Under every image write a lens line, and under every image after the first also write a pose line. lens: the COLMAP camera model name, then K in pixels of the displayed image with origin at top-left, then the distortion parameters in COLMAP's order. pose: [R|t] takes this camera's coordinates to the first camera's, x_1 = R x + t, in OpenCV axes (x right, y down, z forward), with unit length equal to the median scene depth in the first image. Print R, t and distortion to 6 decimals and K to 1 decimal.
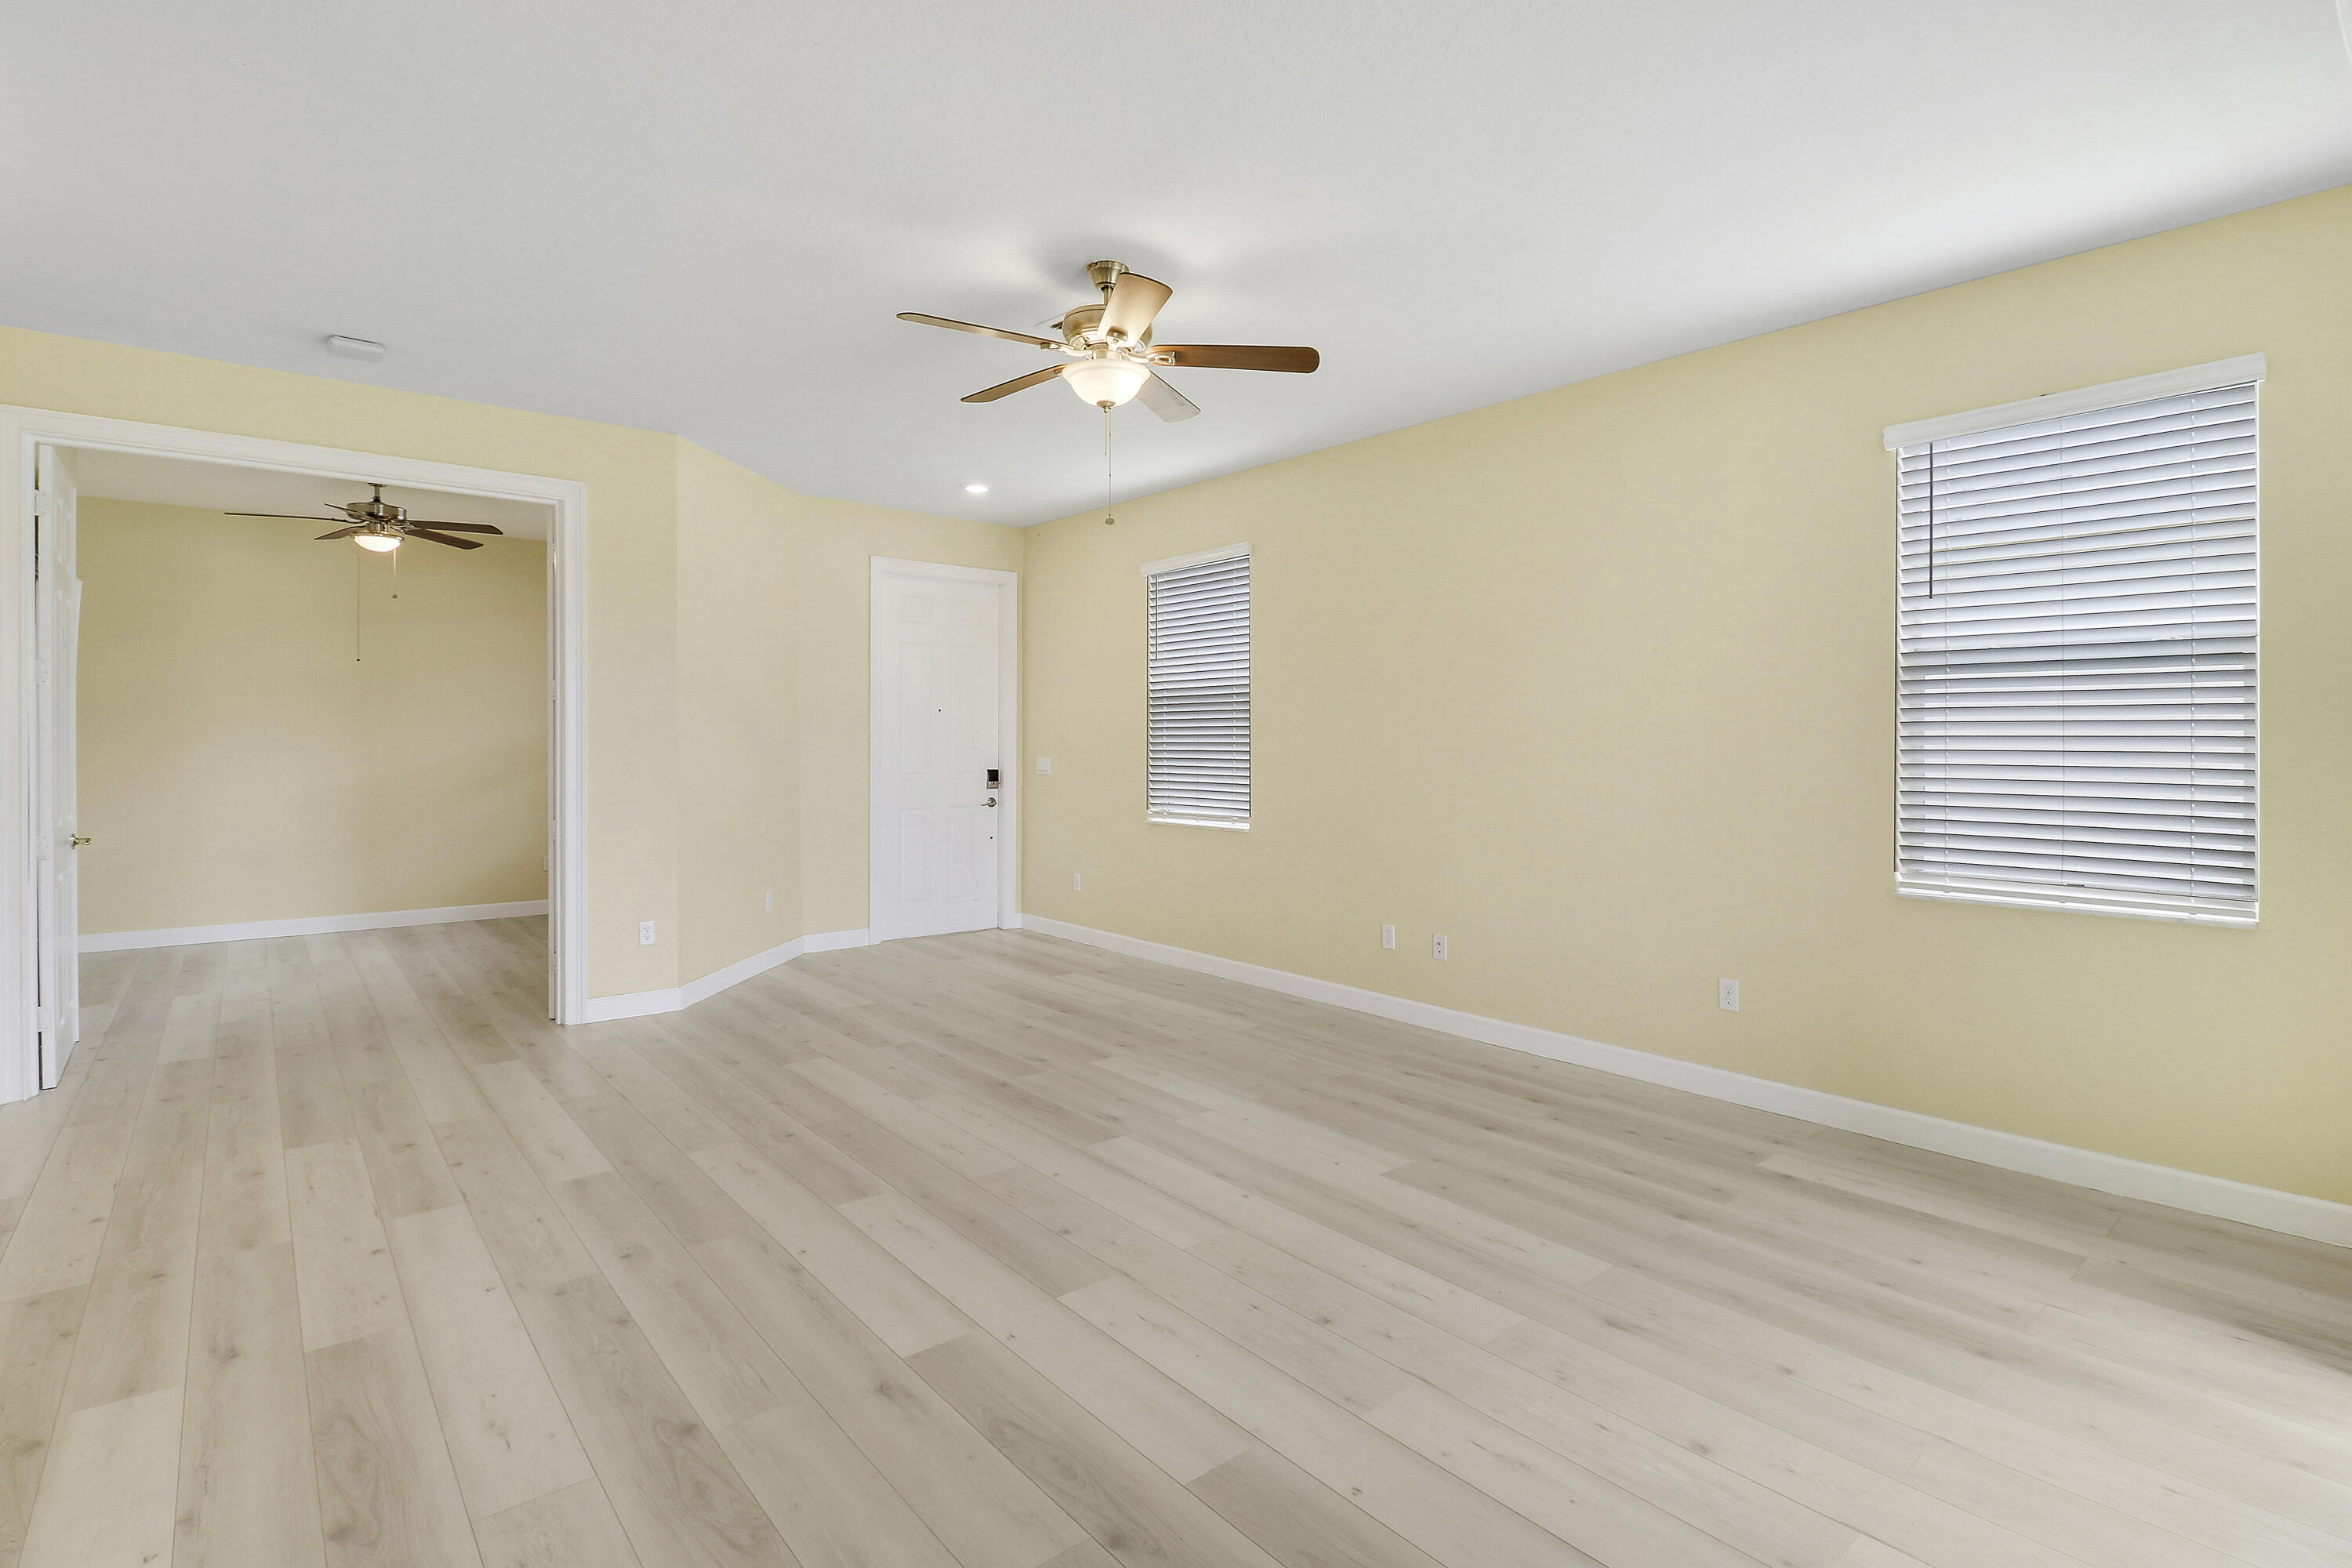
lens RADIAL K [[1113.5, 0, 1188.4], [0, 1113.5, 747.6], [0, 0, 1]] dist [0.009086, -0.014878]
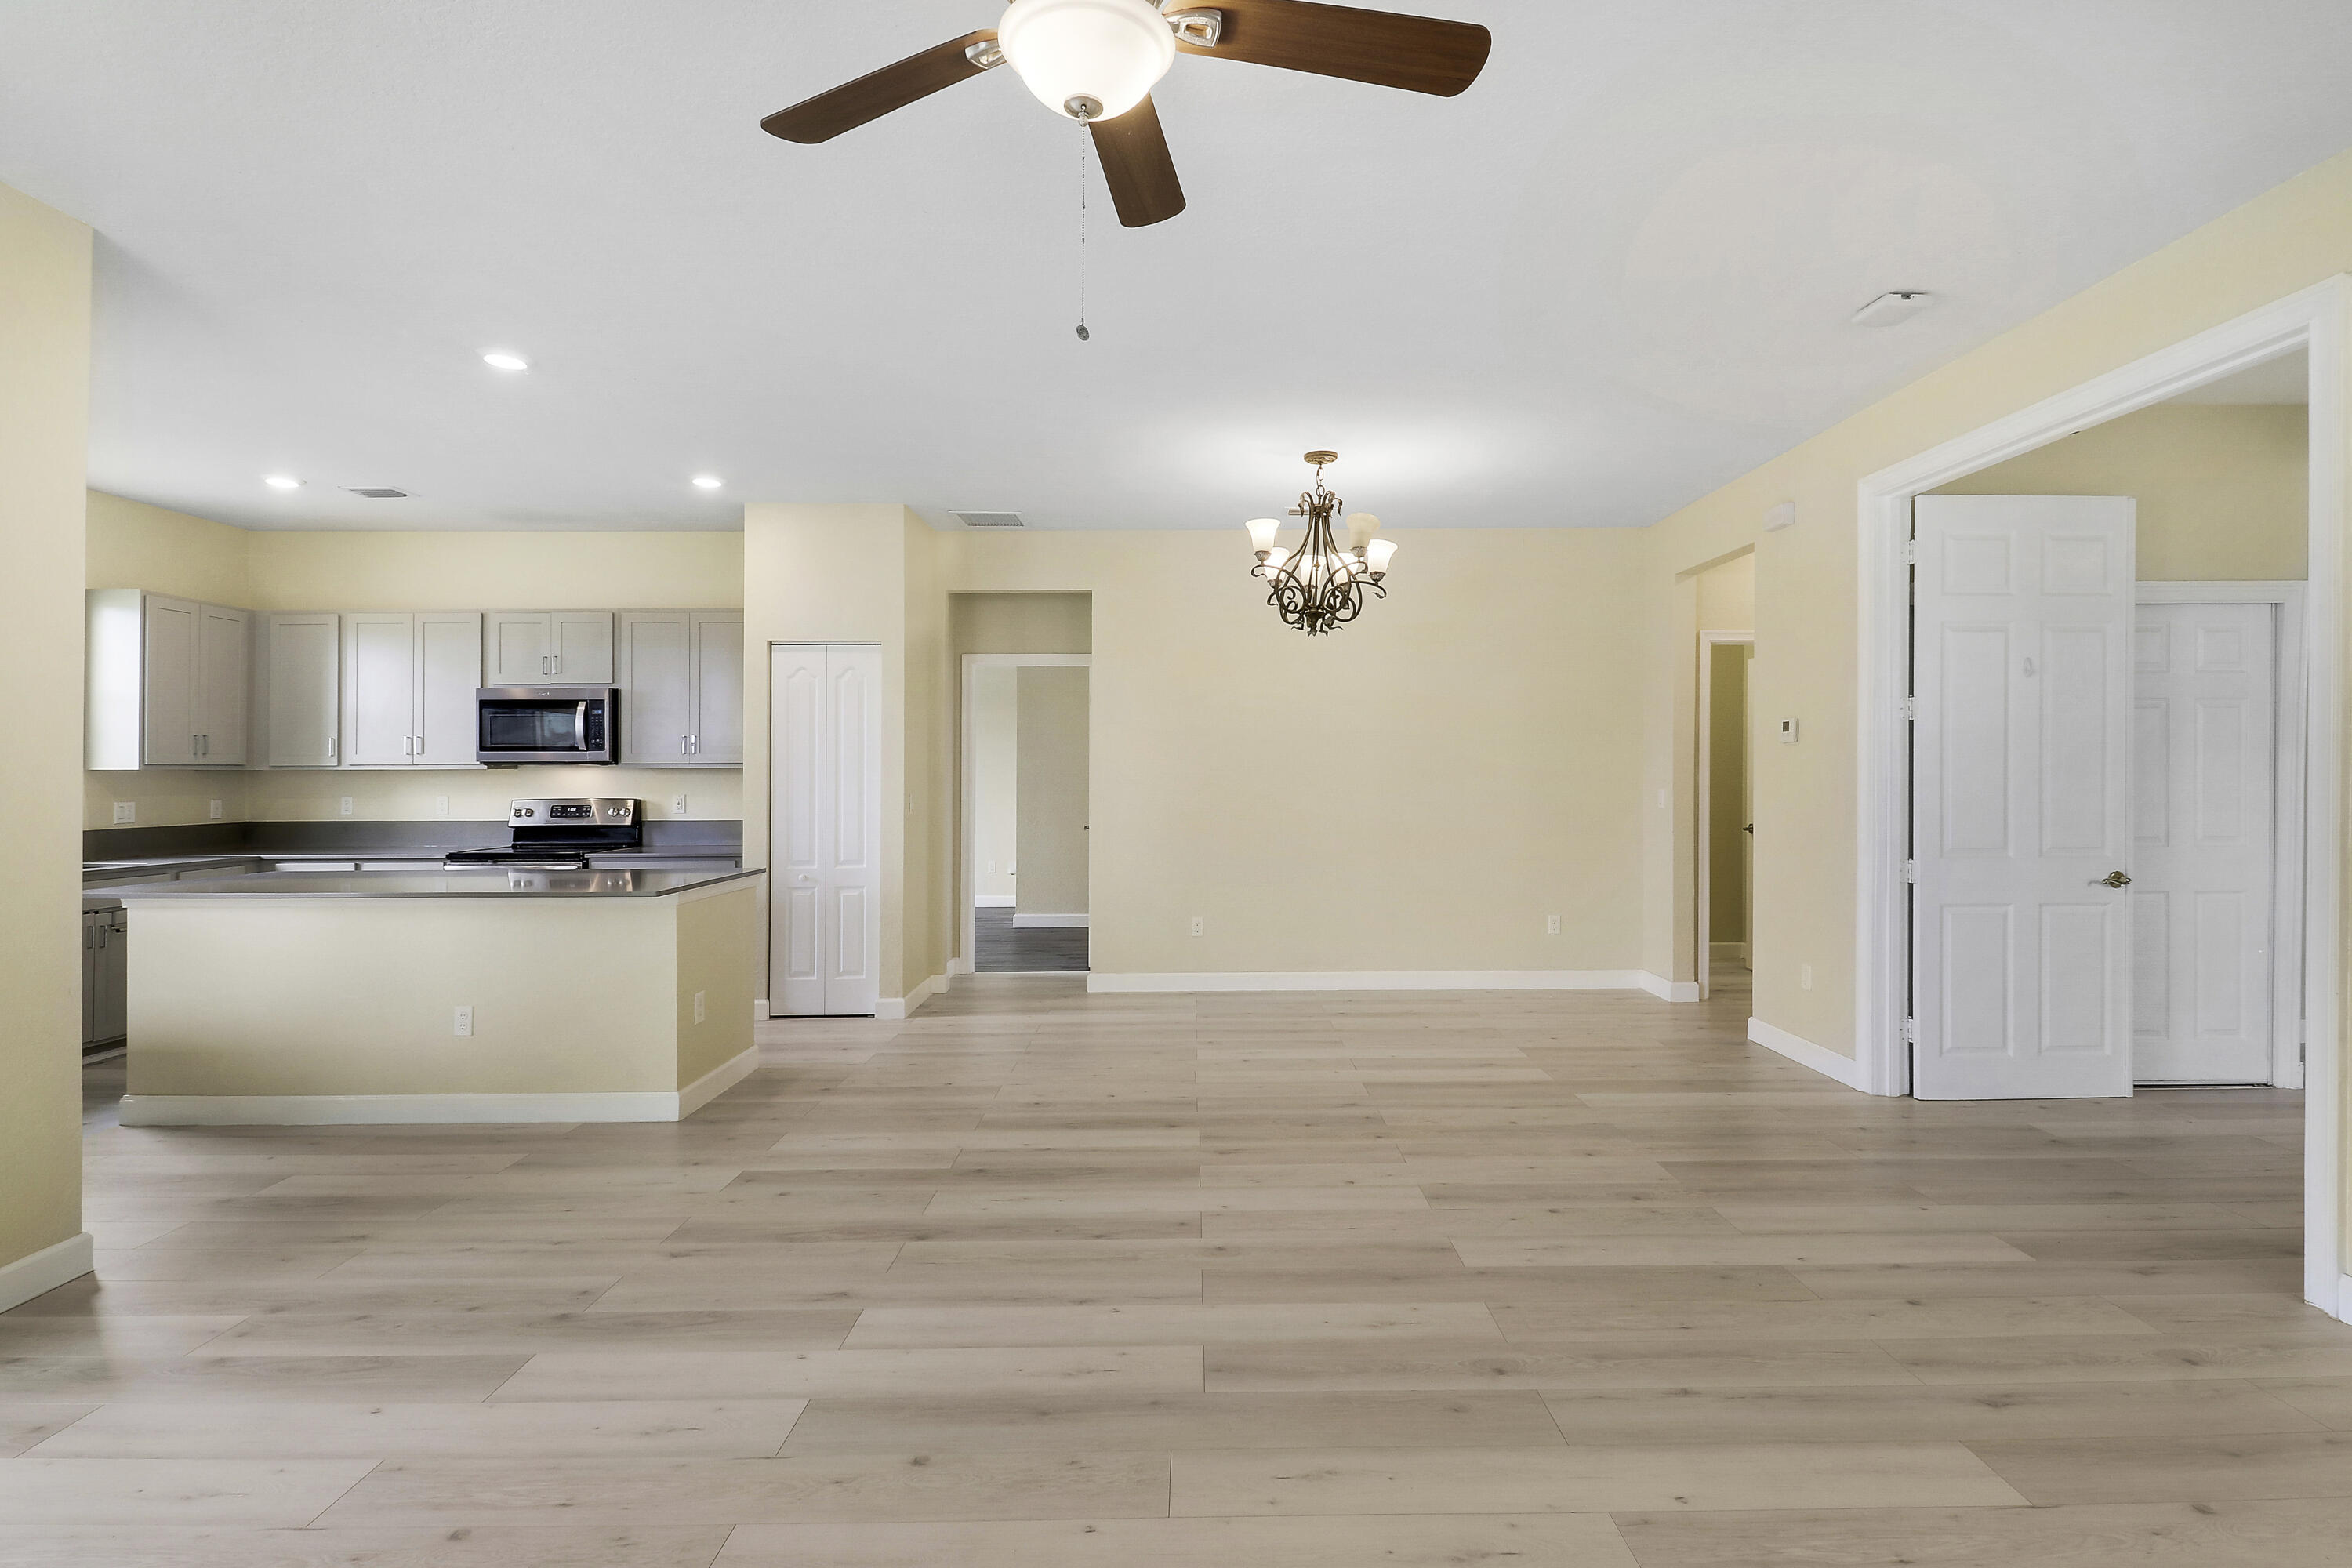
lens RADIAL K [[1115.6, 0, 1185.5], [0, 1115.6, 769.7], [0, 0, 1]] dist [-0.006220, -0.000635]
pose [[-0.653216, -0.000259, -0.757171, 0.263764], [0.001533, 0.999997, -0.001665, -0.003467], [0.757170, -0.002248, -0.653214, 1.333123]]
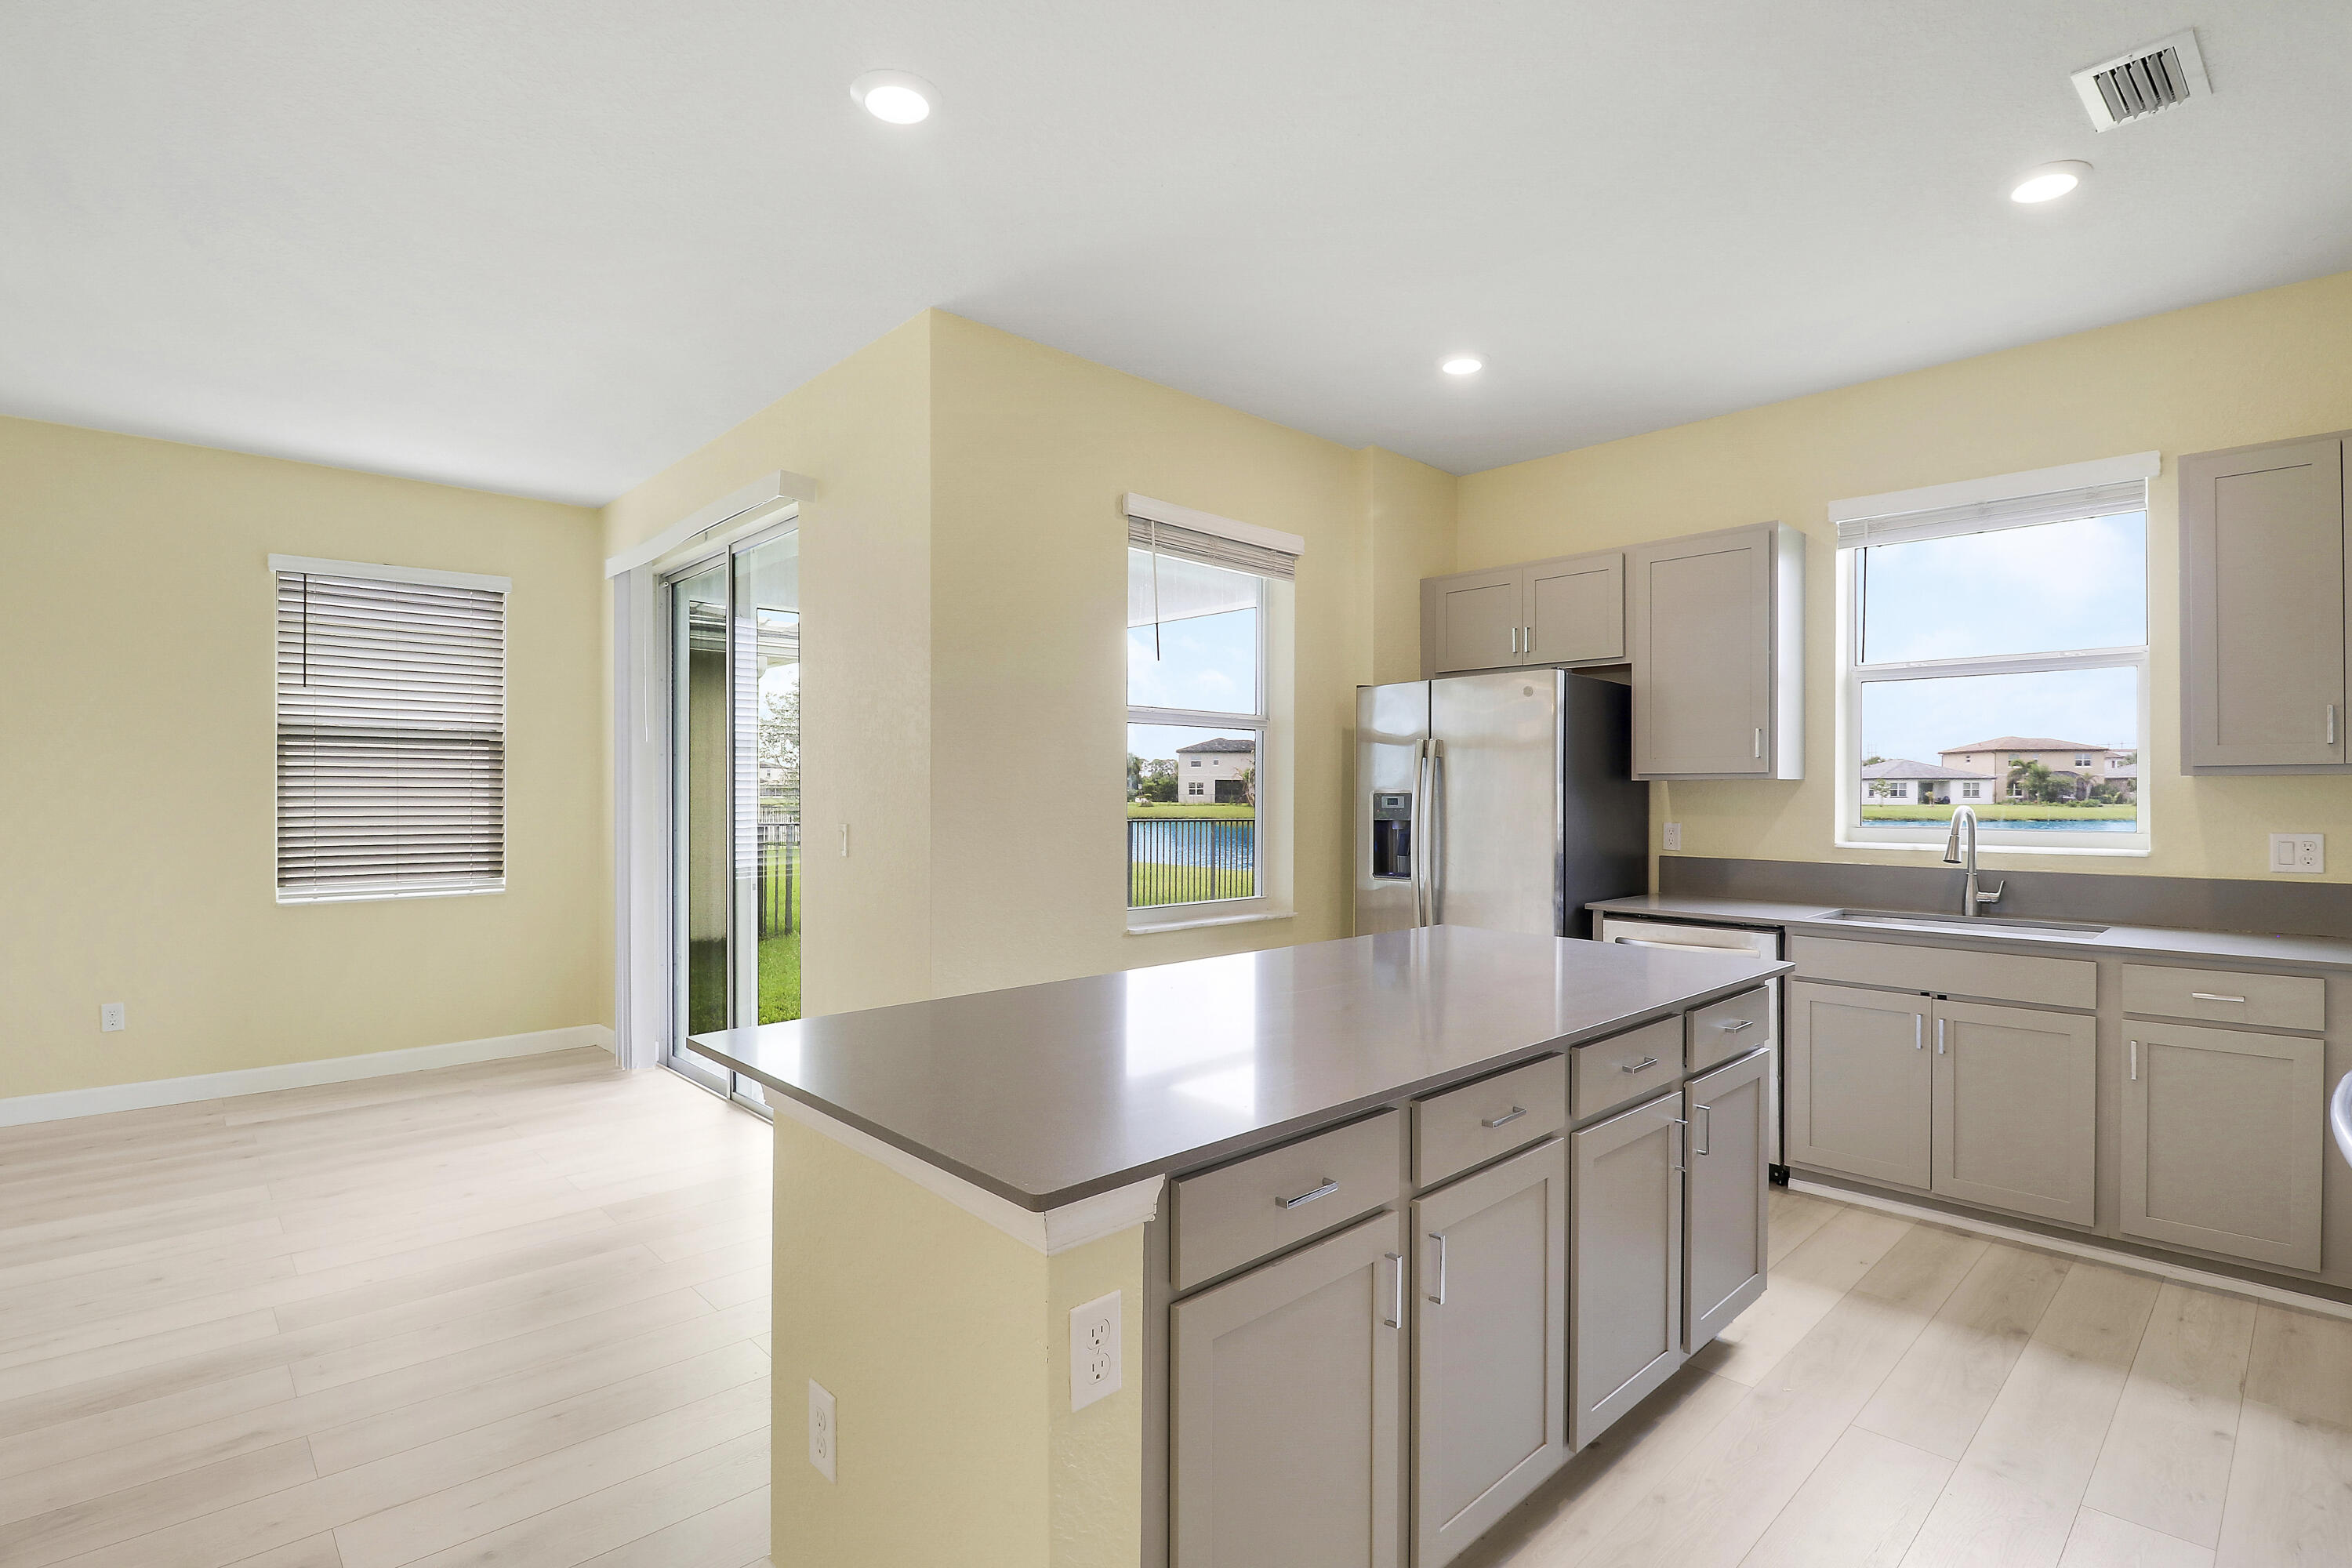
lens RADIAL K [[1108.6, 0, 1199.6], [0, 1108.6, 792.9], [0, 0, 1]] dist [-0.001576, -0.013059]
pose [[-0.069829, -0.002218, 0.997556, -0.782654], [0.005613, 0.999981, 0.002616, -0.000577], [-0.997543, 0.005782, -0.069816, -0.017031]]
